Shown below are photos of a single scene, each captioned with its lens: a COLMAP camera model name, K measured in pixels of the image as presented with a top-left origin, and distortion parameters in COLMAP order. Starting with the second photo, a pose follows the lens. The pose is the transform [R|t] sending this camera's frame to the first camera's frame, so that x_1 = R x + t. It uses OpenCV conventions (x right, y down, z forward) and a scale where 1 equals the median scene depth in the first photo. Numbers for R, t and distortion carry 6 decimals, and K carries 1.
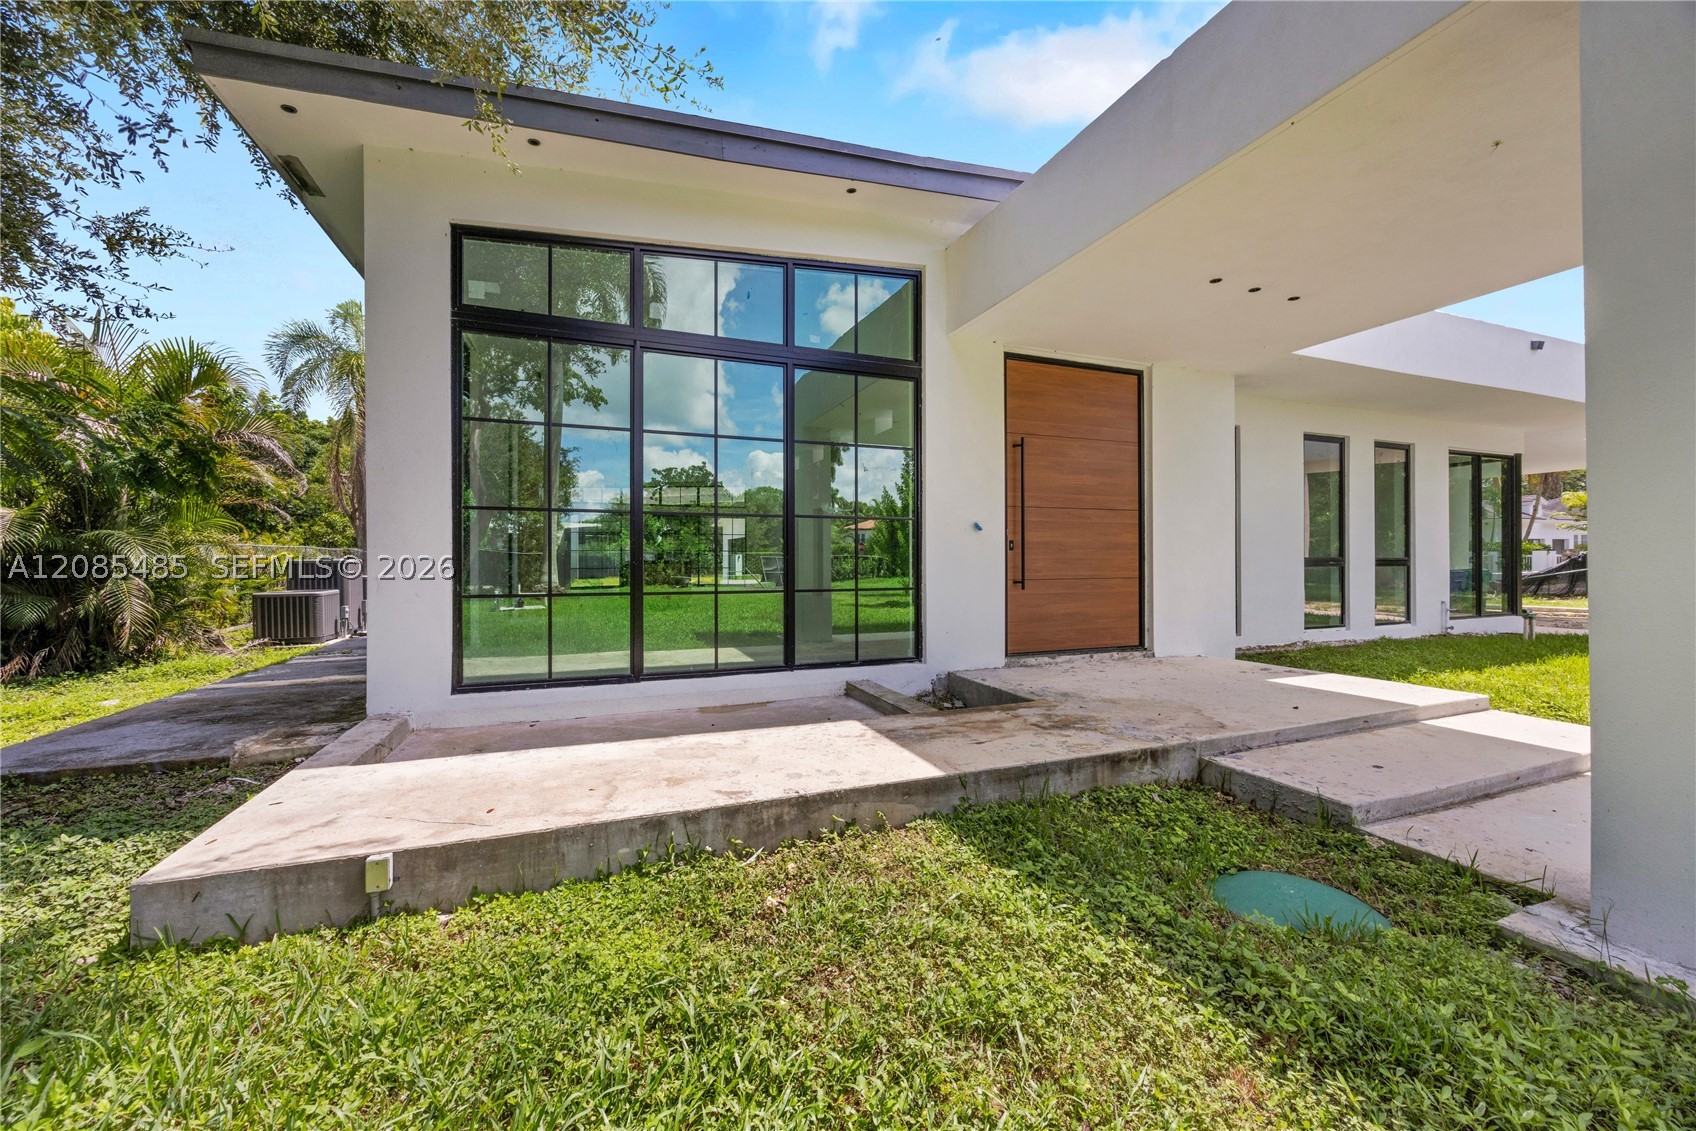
lens RADIAL K [[663.0, 0, 834.8], [0, 663.0, 569.7], [0, 0, 1]] dist [-0.006627, 0.000425]
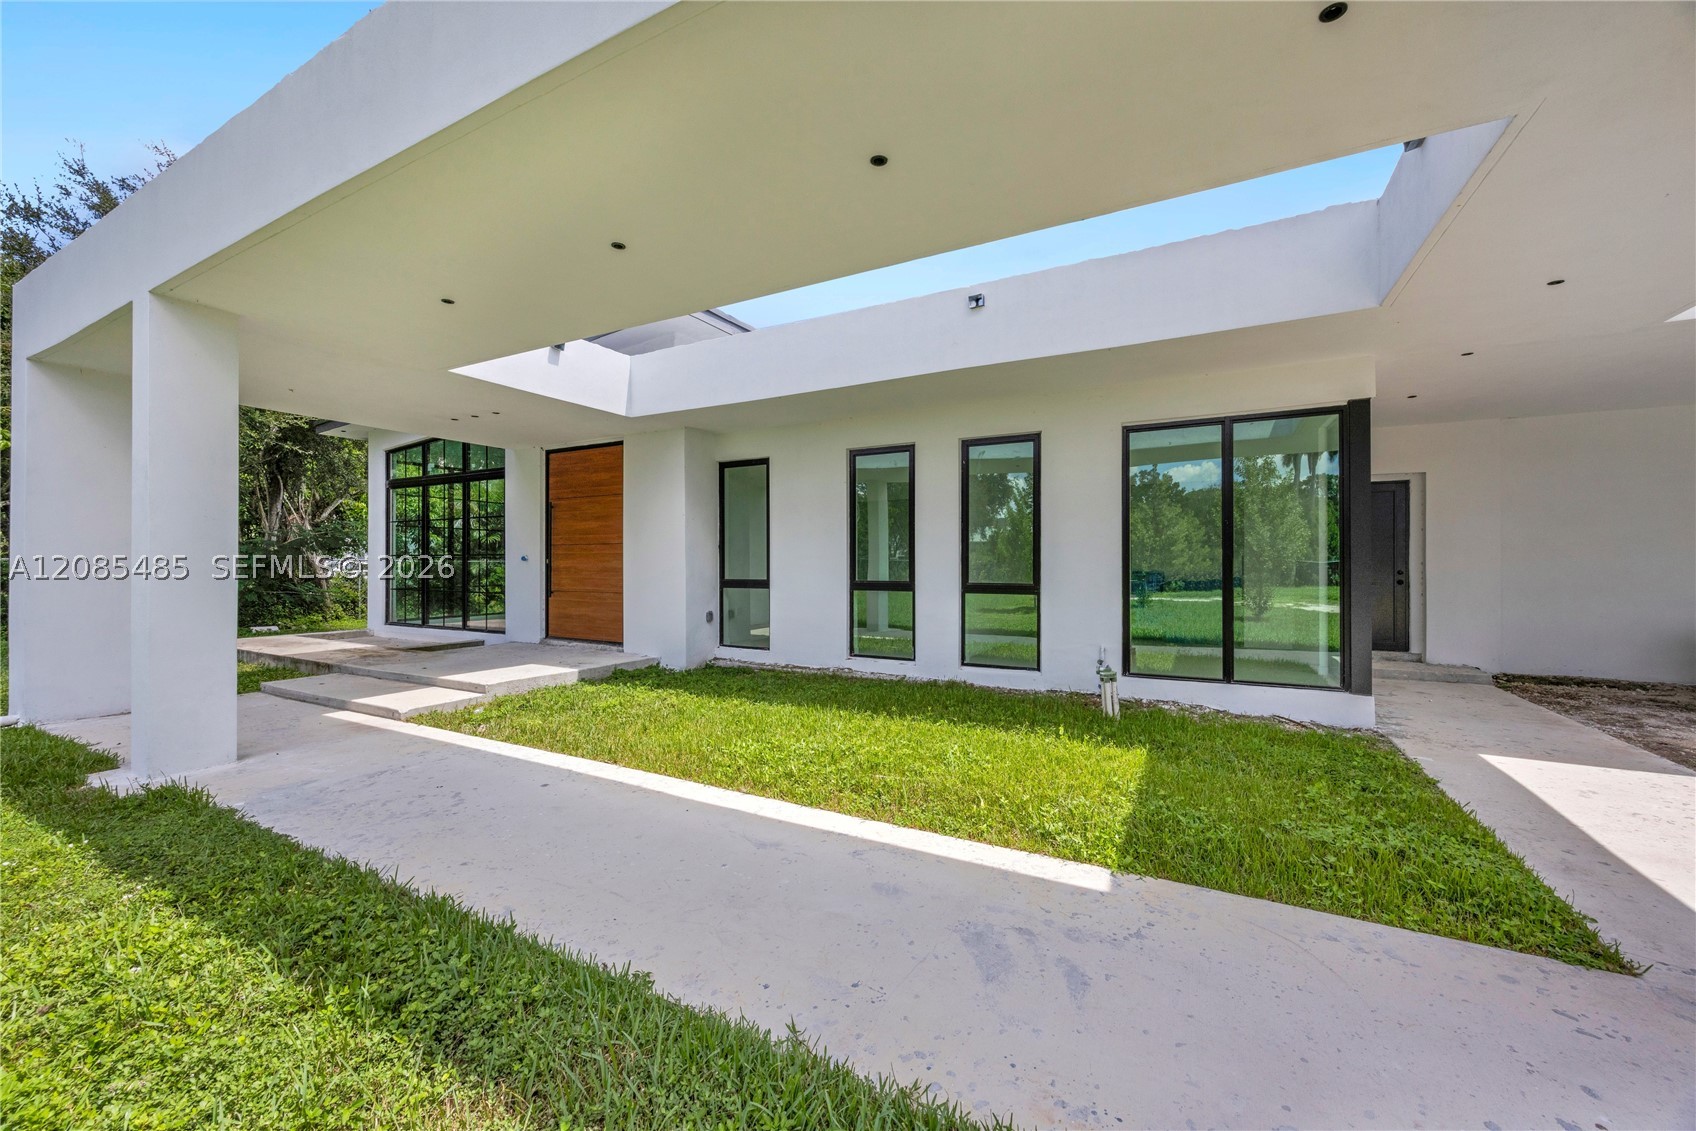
lens RADIAL K [[663.0, 0, 839.1], [0, 663.0, 559.5], [0, 0, 1]] dist [-0.006627, 0.000425]
pose [[0.639441, 0.003167, -0.768834, 1.947214], [0.000567, 0.999989, 0.004591, -0.067953], [0.768840, -0.003372, 0.639432, 0.508450]]
